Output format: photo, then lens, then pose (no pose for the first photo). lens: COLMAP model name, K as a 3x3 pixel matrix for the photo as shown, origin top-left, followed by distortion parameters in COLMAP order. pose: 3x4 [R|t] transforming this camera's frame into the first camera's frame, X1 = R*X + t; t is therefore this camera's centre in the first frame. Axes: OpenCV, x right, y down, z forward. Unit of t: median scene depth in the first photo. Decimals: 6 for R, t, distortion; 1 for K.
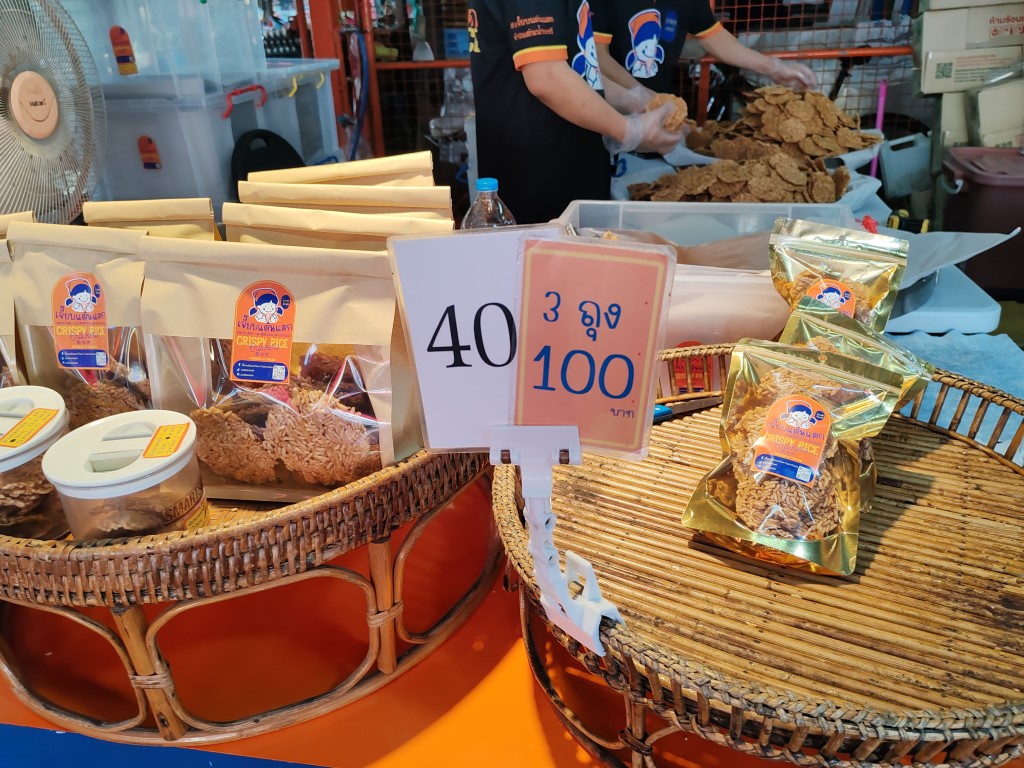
lens RADIAL K [[779.4, 0, 505.8], [0, 779.4, 385.1], [0, 0, 1]] dist [0.030651, -0.035958]
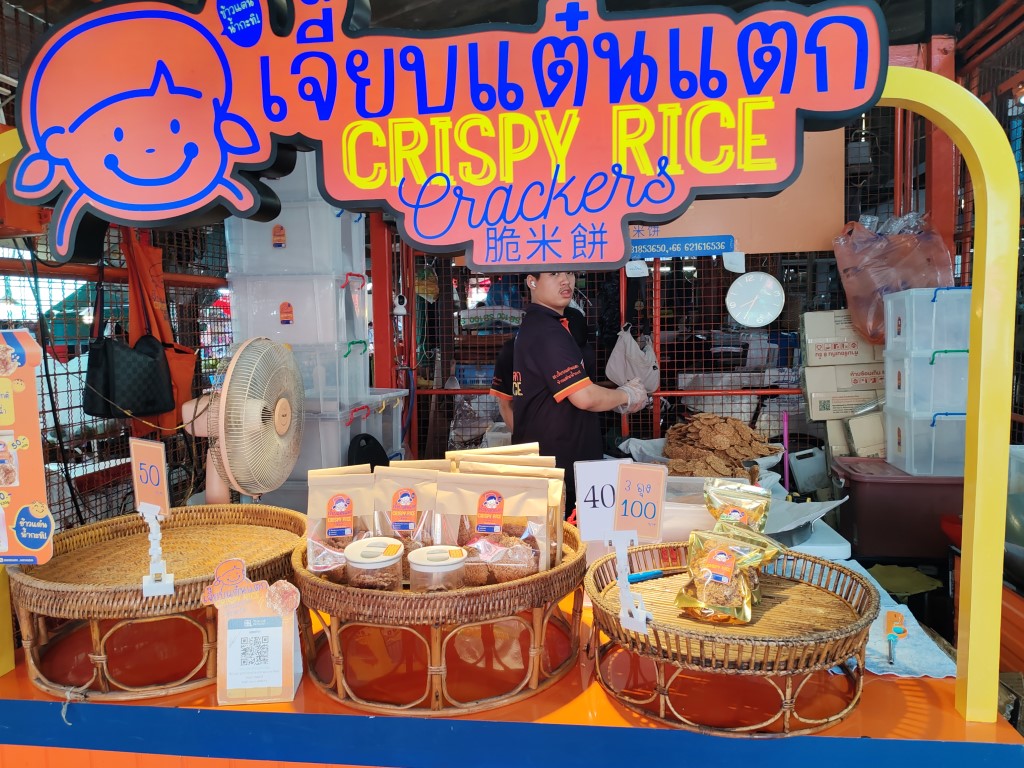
lens RADIAL K [[779.4, 0, 511.9], [0, 779.4, 382.3], [0, 0, 1]] dist [0.030651, -0.035958]
pose [[0.998154, 0.023748, 0.055902, -0.266624], [-0.000531, 0.923771, -0.382946, 0.323352], [-0.060734, 0.382209, 0.922078, -0.901740]]
